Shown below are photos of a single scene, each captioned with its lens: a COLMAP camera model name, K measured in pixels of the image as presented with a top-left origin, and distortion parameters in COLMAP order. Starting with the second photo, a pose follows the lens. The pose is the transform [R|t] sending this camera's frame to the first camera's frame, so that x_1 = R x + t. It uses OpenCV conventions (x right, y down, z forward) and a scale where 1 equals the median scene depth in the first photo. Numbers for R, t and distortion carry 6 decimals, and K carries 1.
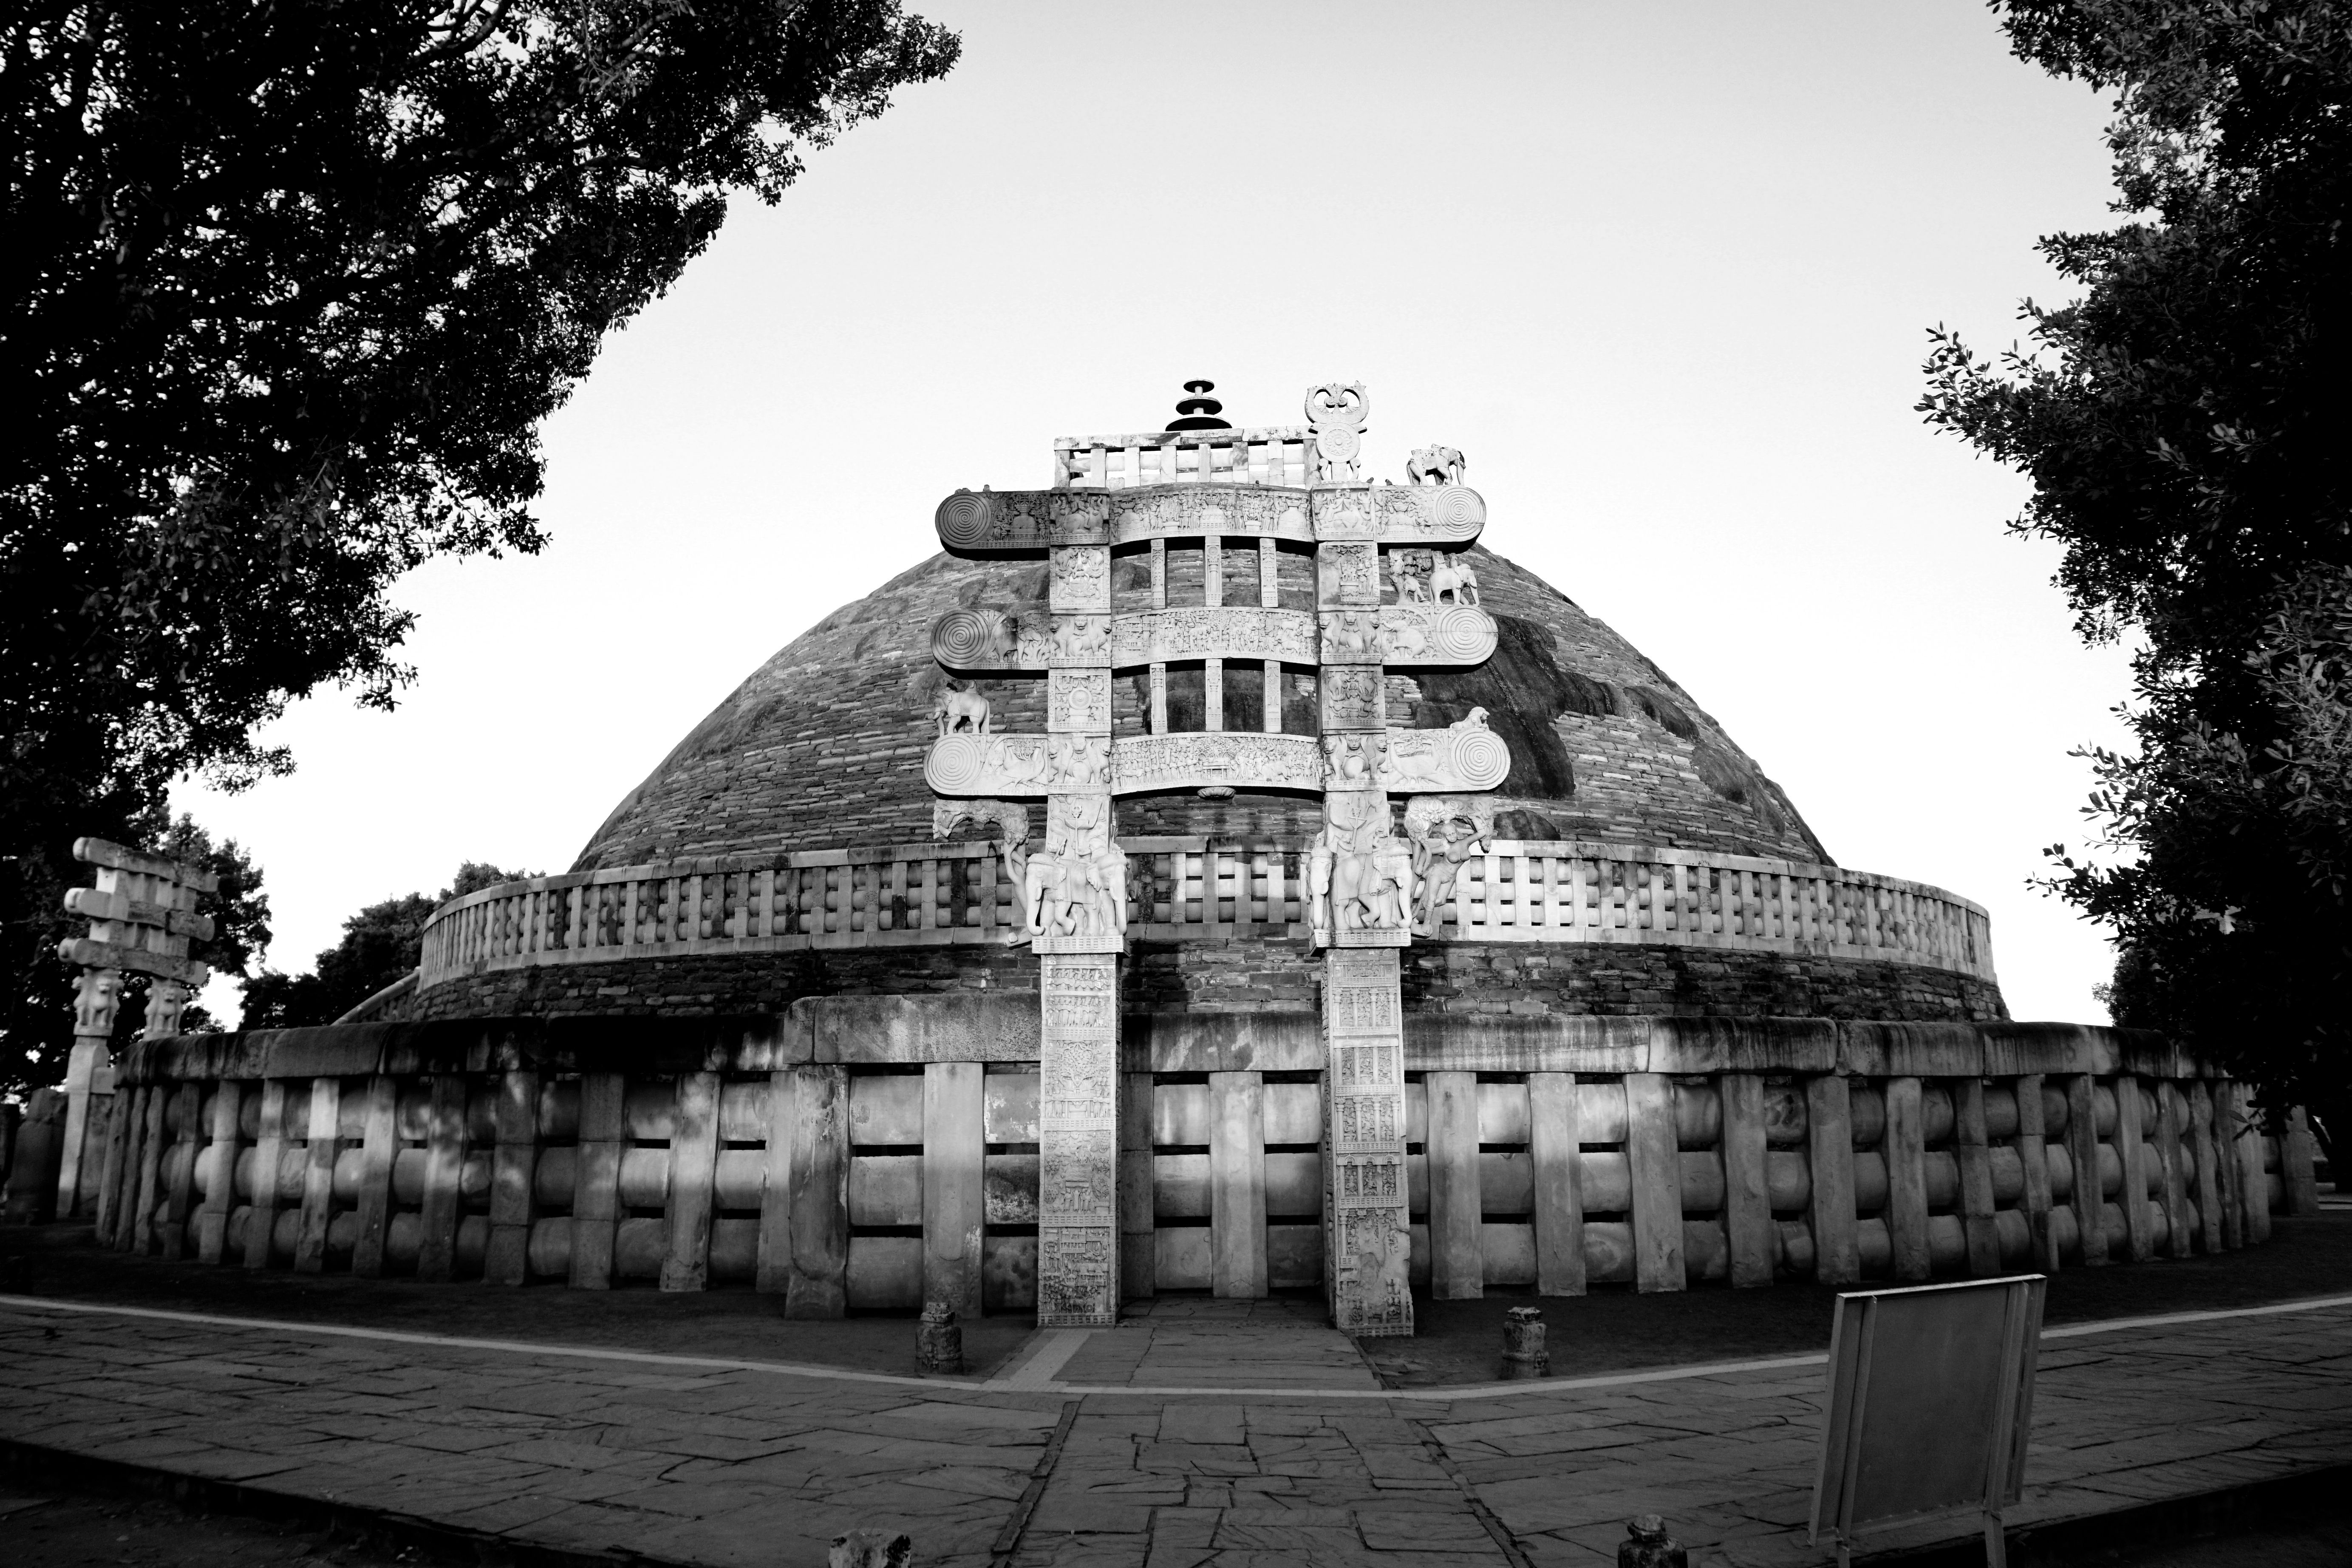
lens RADIAL K [[1587.9, 0, 1200.1], [0, 1587.9, 754.0], [0, 0, 1]] dist [-0.042253, 0.016085]
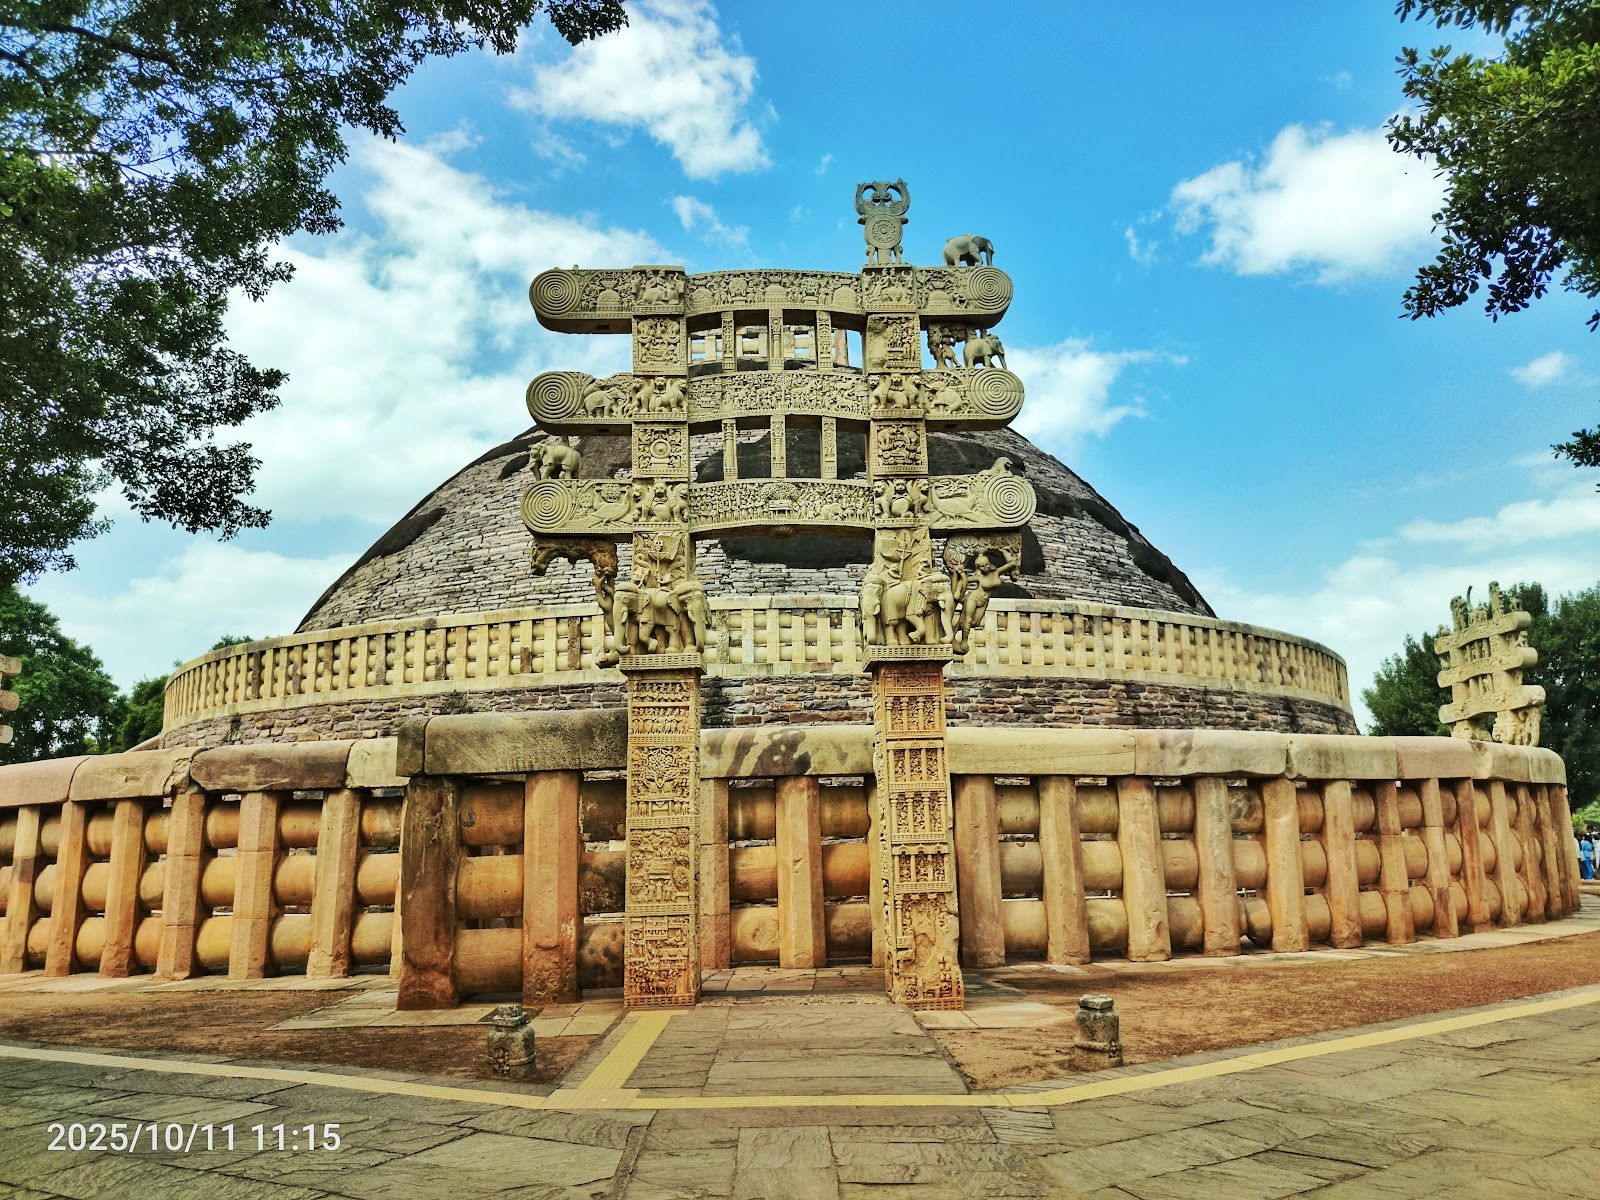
lens RADIAL K [[1007.5, 0, 803.4], [0, 1007.5, 611.5], [0, 0, 1]] dist [0.058504, -0.030689]
pose [[0.999013, -0.009022, 0.043493, -0.005069], [0.008229, 0.999797, 0.018365, 0.058450], [-0.043650, -0.017989, 0.998885, 0.229803]]
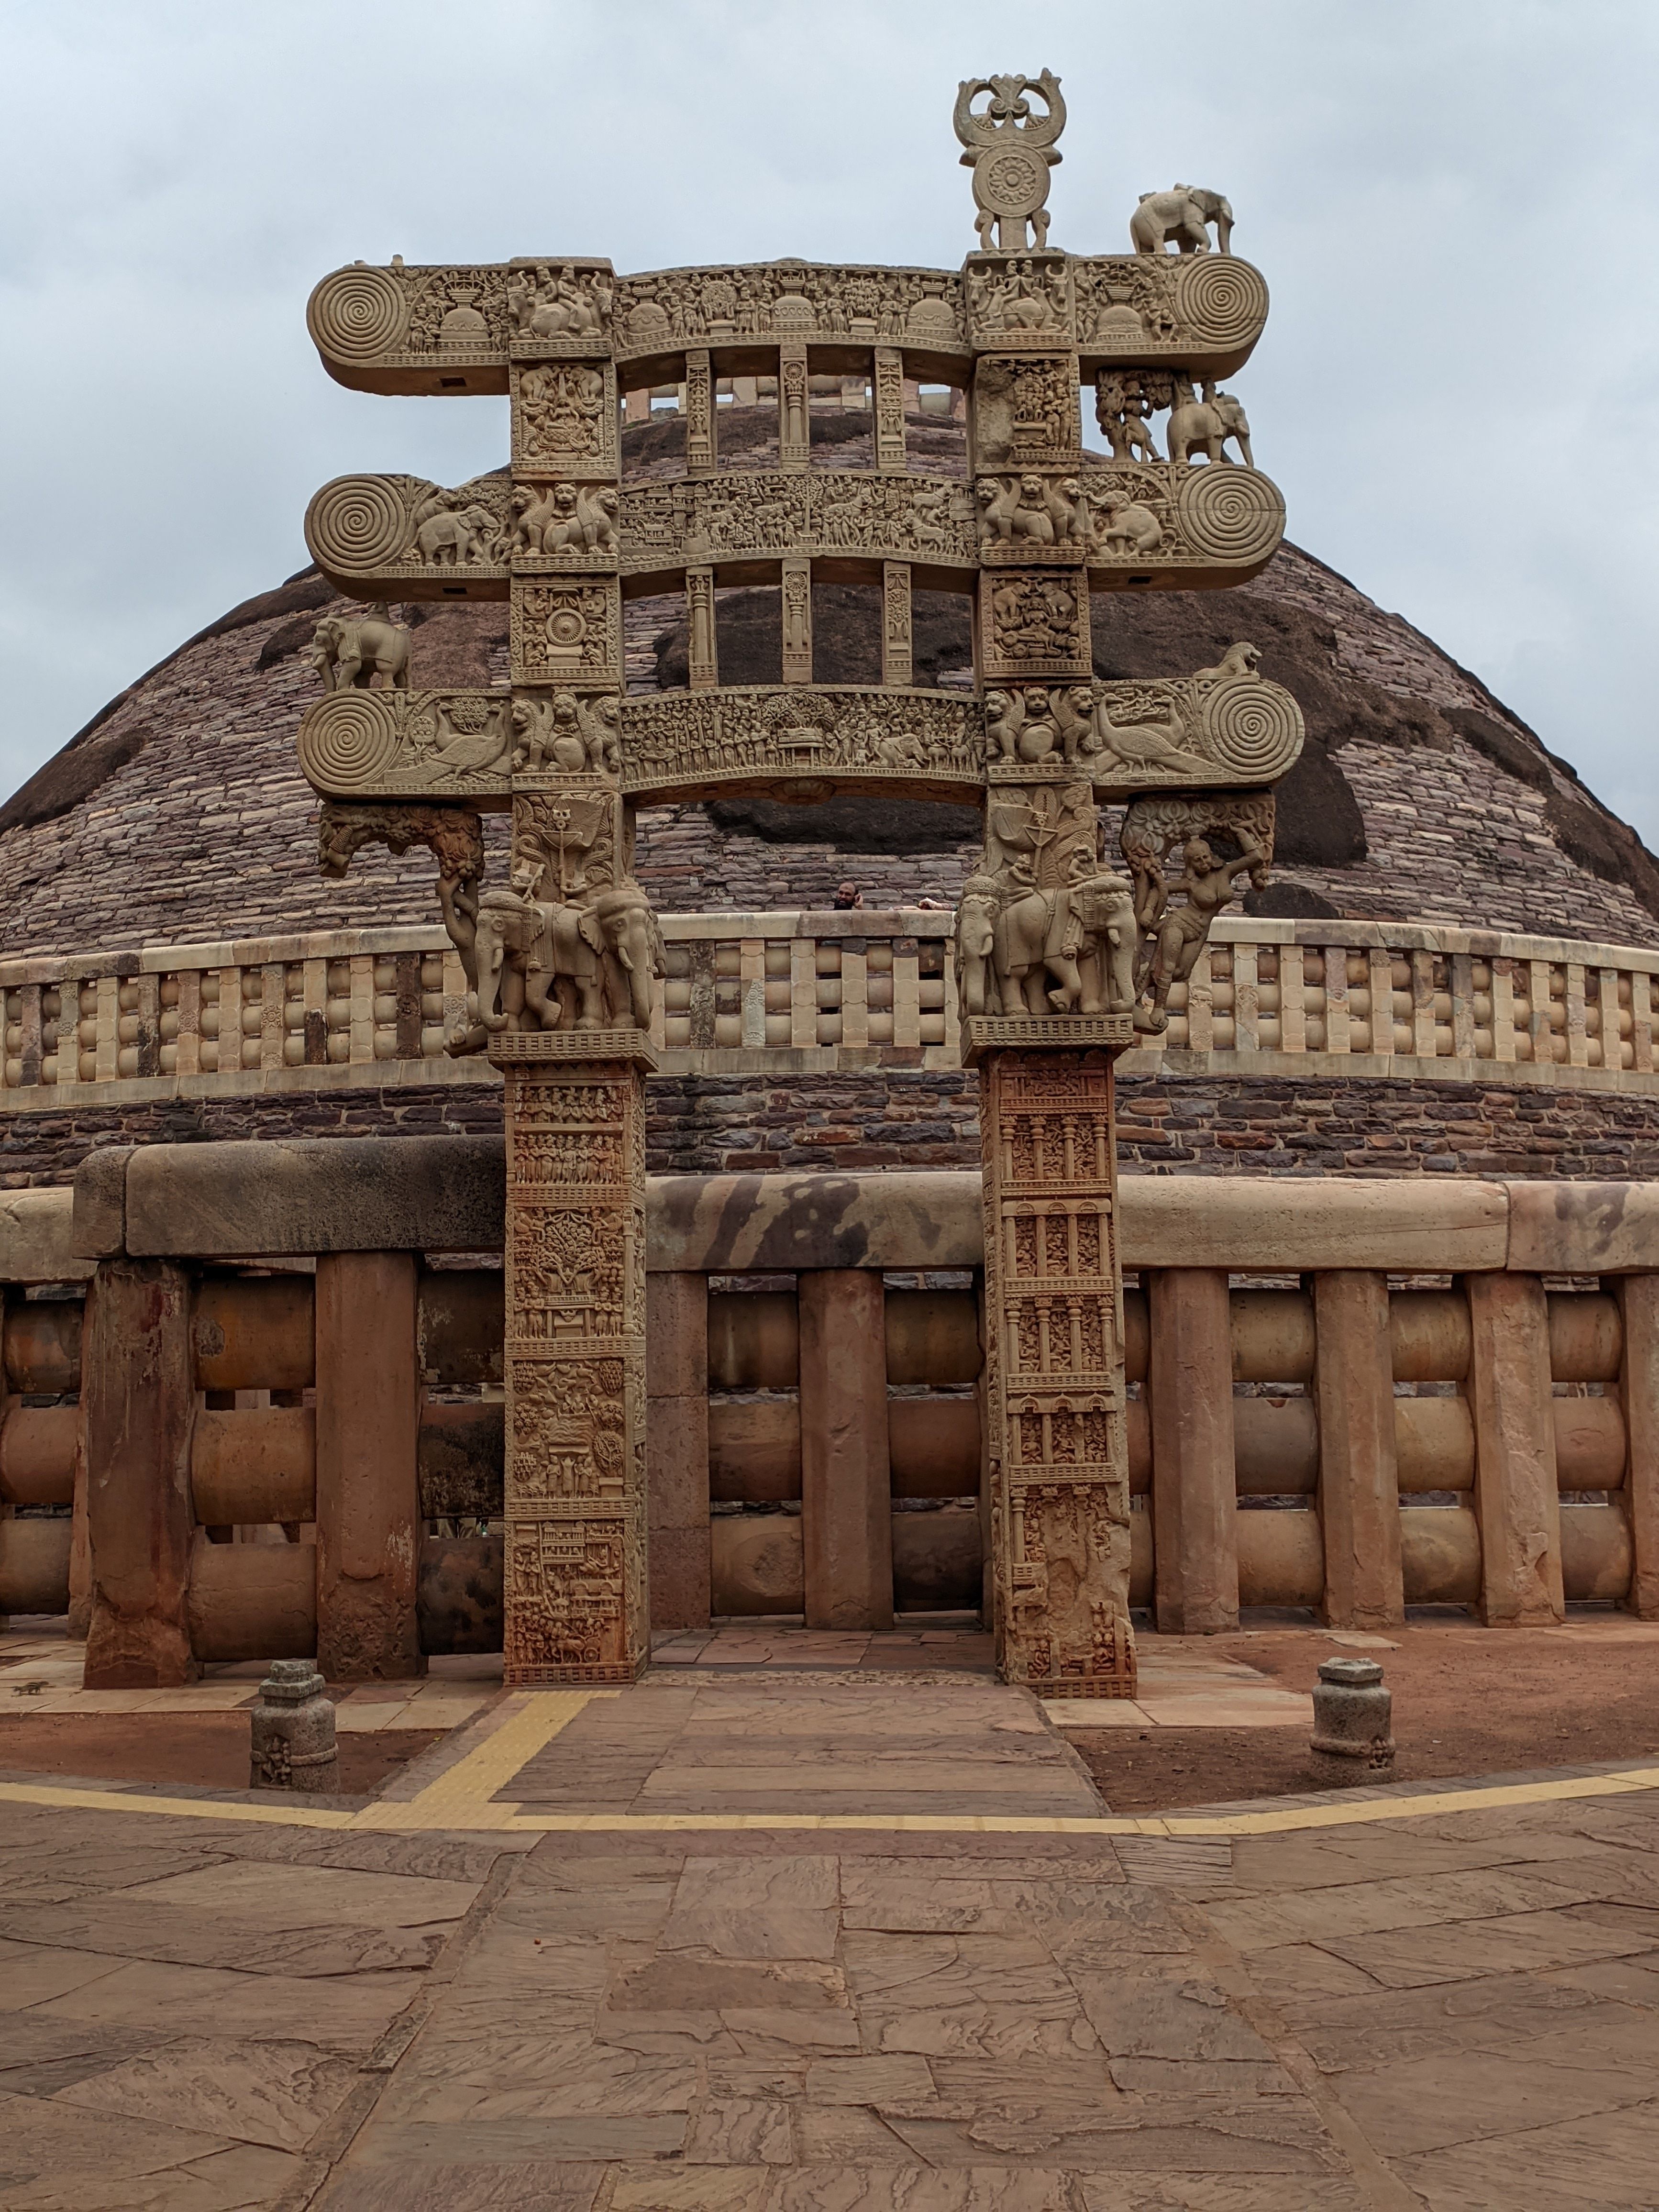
lens RADIAL K [[2123.9, 0, 841.4], [0, 2123.9, 1097.8], [0, 0, 1]] dist [0.043846, 0.000000]
pose [[0.999880, -0.006521, 0.014088, 0.010860], [0.005155, 0.995474, 0.094899, 0.053030], [-0.014643, -0.094815, 0.995387, 0.175748]]
